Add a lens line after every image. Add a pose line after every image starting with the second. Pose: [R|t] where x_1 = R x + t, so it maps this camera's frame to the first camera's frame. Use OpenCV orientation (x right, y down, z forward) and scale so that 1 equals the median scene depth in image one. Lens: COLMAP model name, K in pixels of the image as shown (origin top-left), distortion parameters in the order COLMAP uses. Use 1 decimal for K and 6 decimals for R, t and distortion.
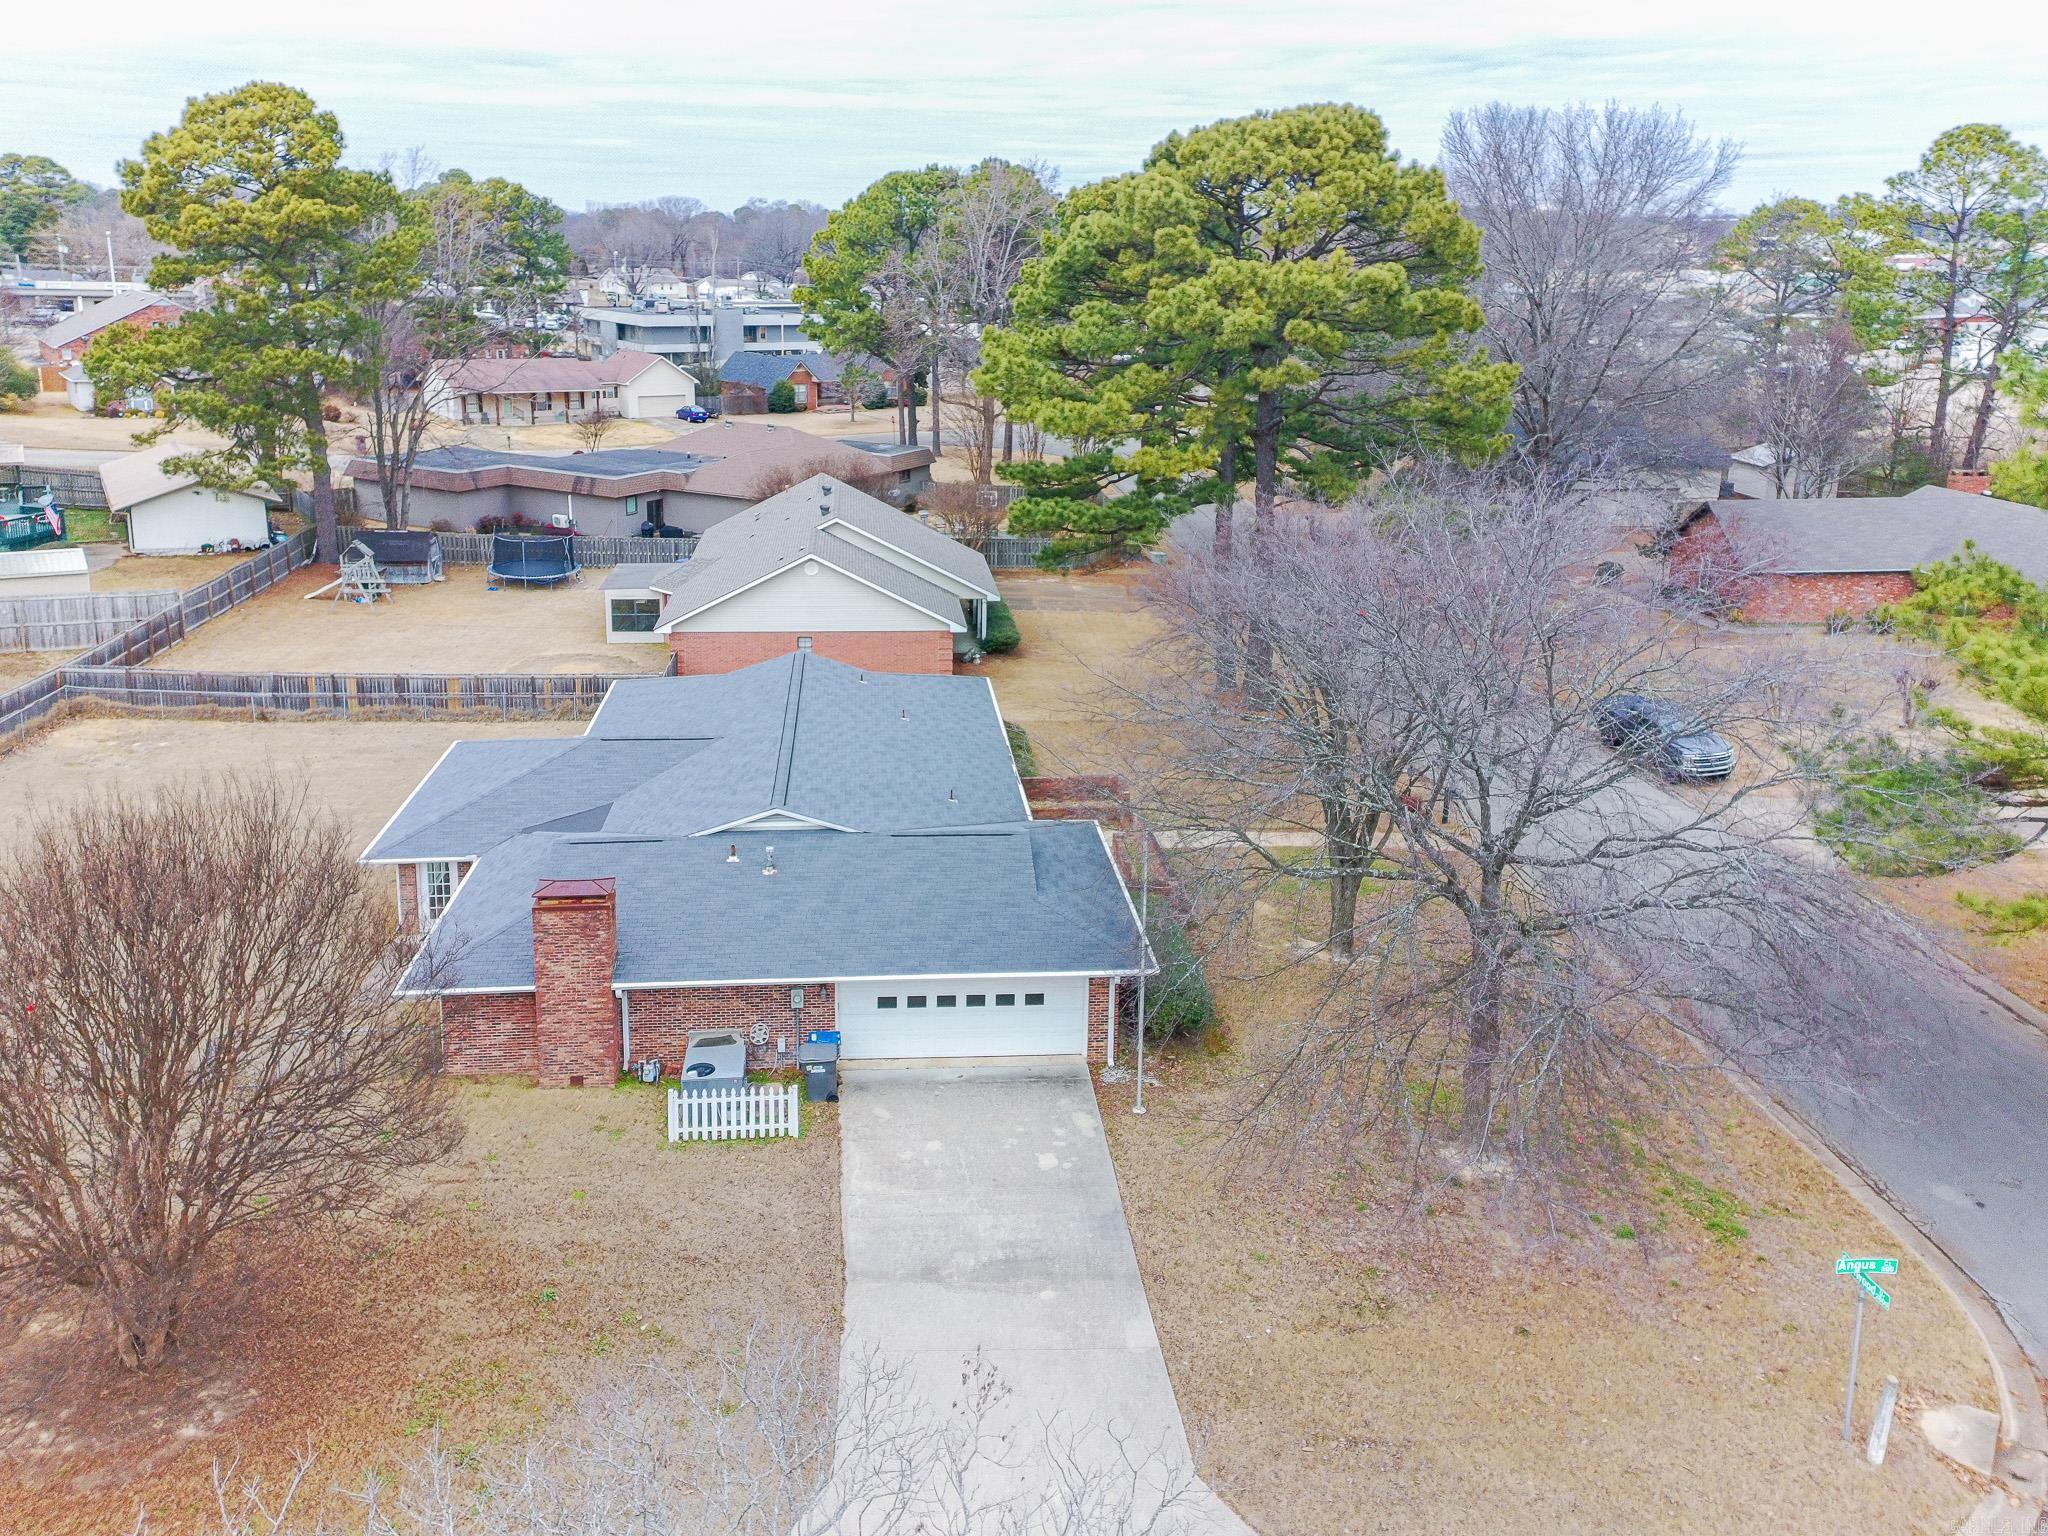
lens RADIAL K [[1624.2, 0, 985.8], [0, 1624.2, 567.4], [0, 0, 1]] dist [0.103316, -0.004818]
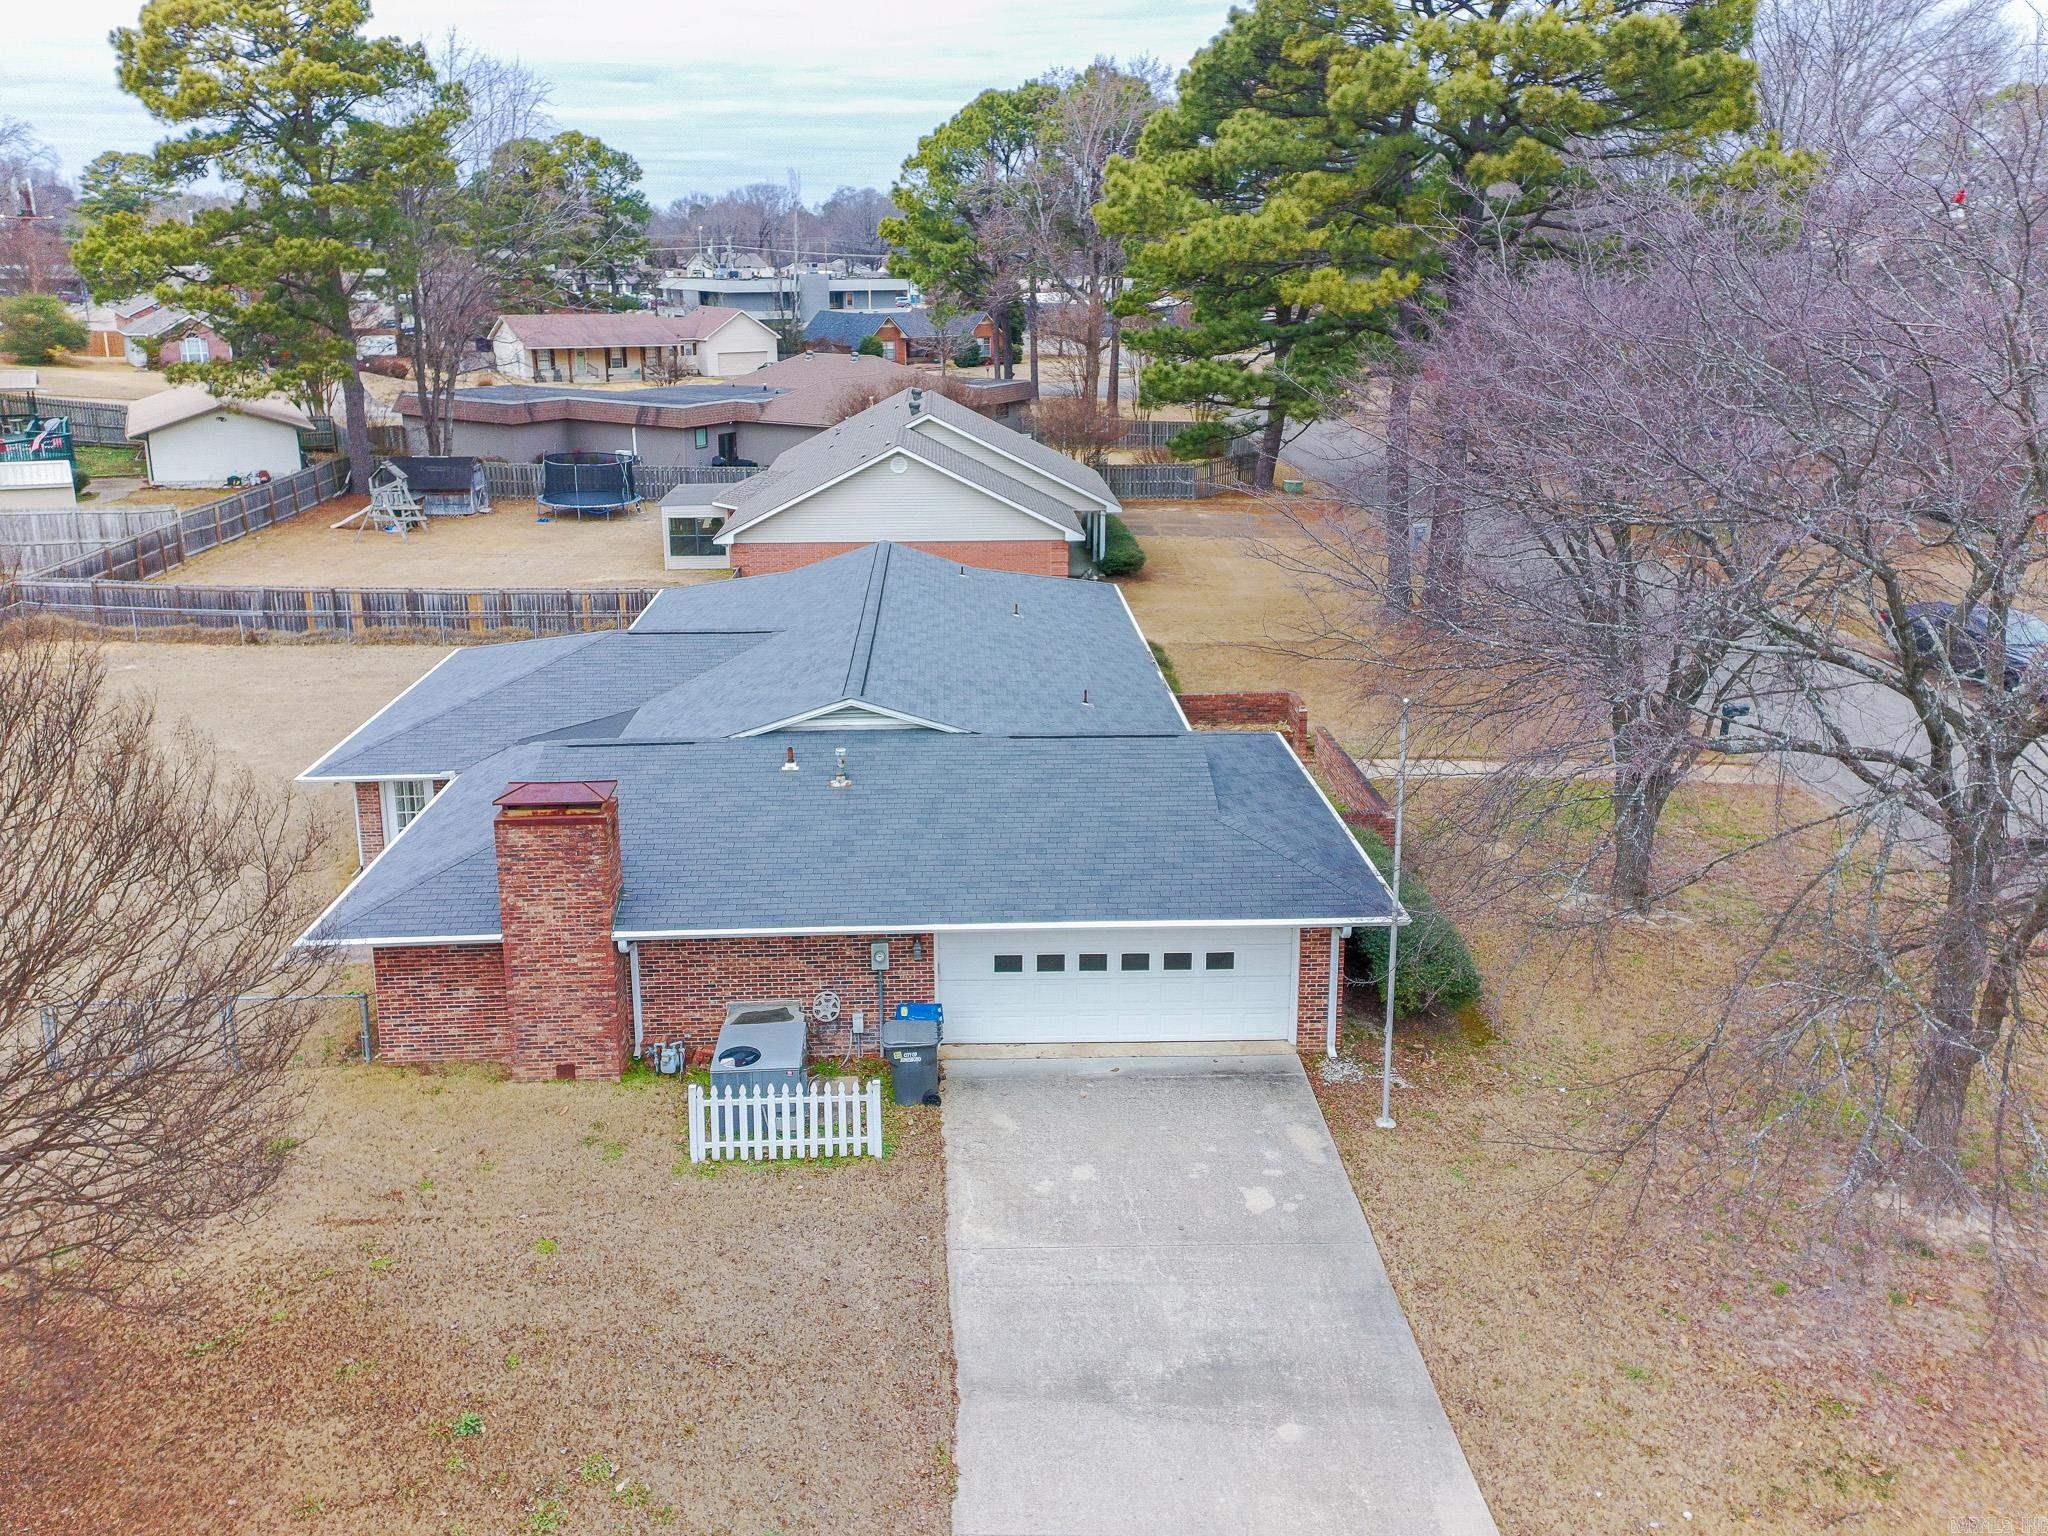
lens RADIAL K [[1559.6, 0, 1013.1], [0, 1559.6, 603.2], [0, 0, 1]] dist [0.108664, -0.029769]
pose [[0.999353, -0.003560, -0.035803, -0.031496], [0.004013, 0.999913, 0.012592, 0.096831], [0.035756, -0.012728, 0.999280, 0.311248]]
